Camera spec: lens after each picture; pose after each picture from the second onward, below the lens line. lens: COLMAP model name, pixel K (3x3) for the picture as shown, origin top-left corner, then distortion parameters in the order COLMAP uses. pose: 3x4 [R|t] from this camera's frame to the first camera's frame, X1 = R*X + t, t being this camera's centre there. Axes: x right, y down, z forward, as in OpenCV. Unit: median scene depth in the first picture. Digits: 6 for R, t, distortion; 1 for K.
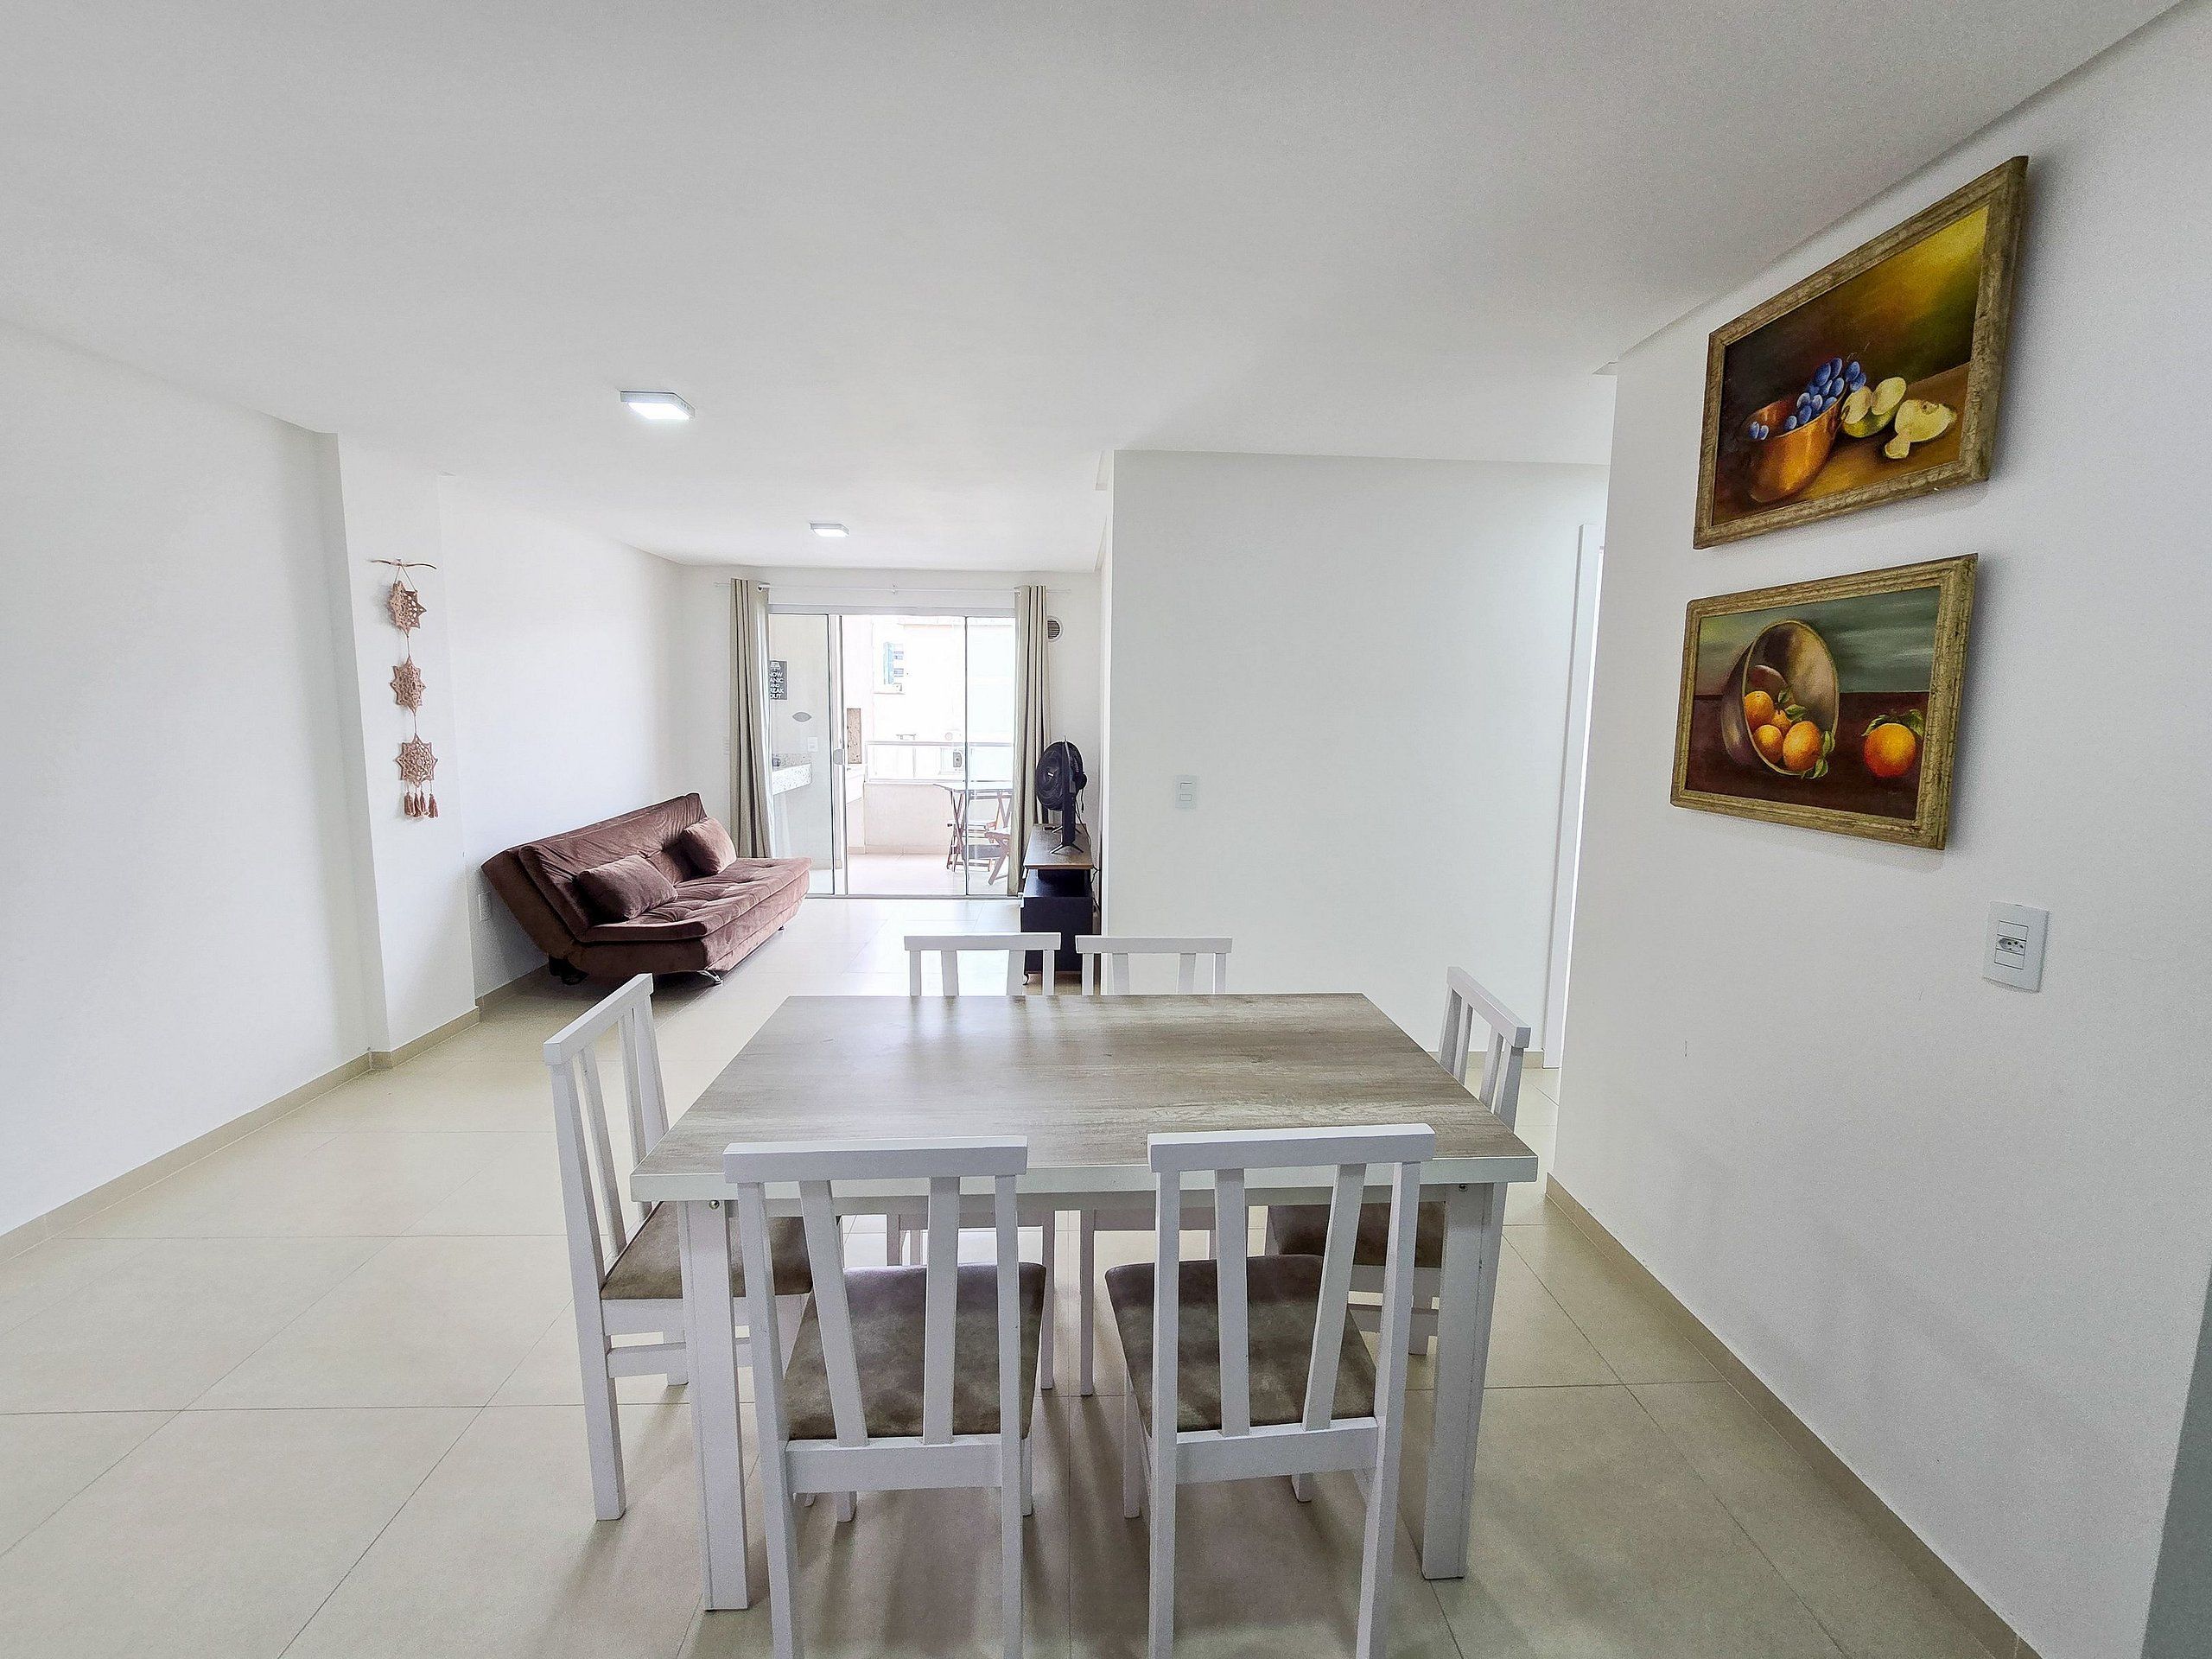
lens RADIAL K [[897.6, 0, 1107.0], [0, 897.6, 827.6], [0, 0, 1]] dist [0.000400, 0.000018]
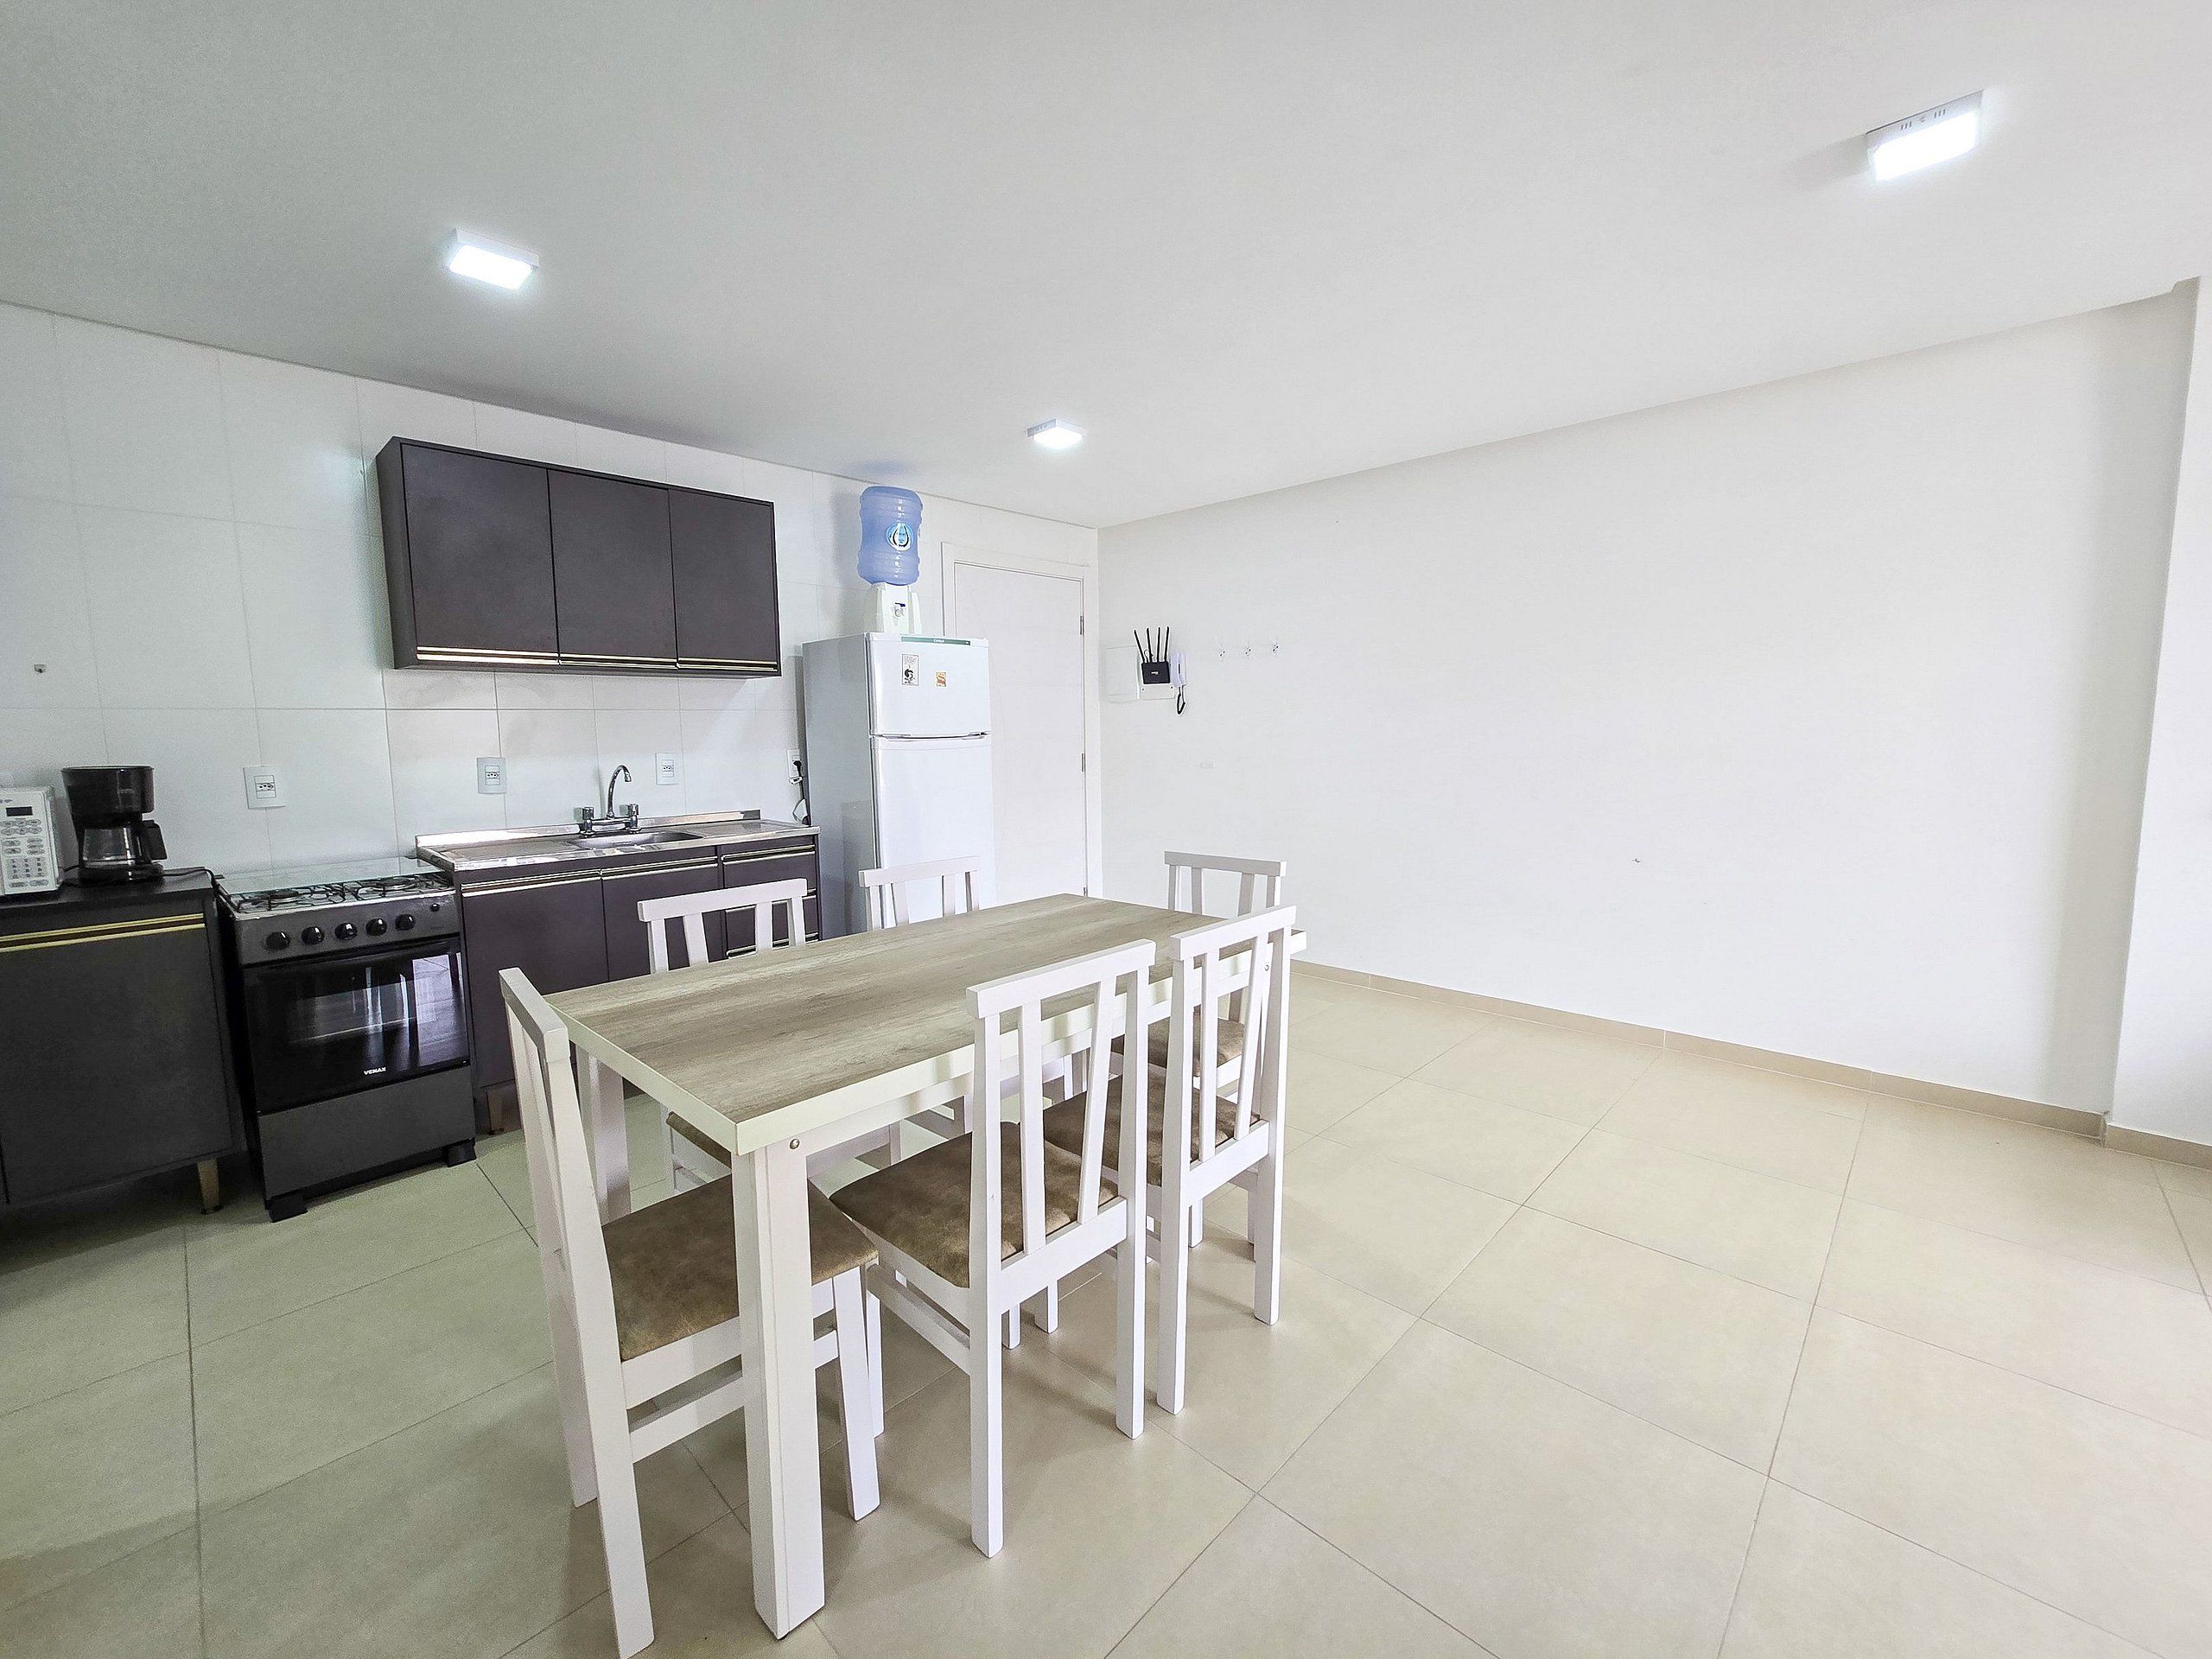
lens RADIAL K [[897.6, 0, 1098.5], [0, 897.6, 830.5], [0, 0, 1]] dist [0.000400, 0.000018]
pose [[-0.723628, 0.079113, -0.685641, 0.521842], [-0.092773, 0.973244, 0.210211, -0.115561], [0.683927, 0.215723, -0.696927, 1.617334]]
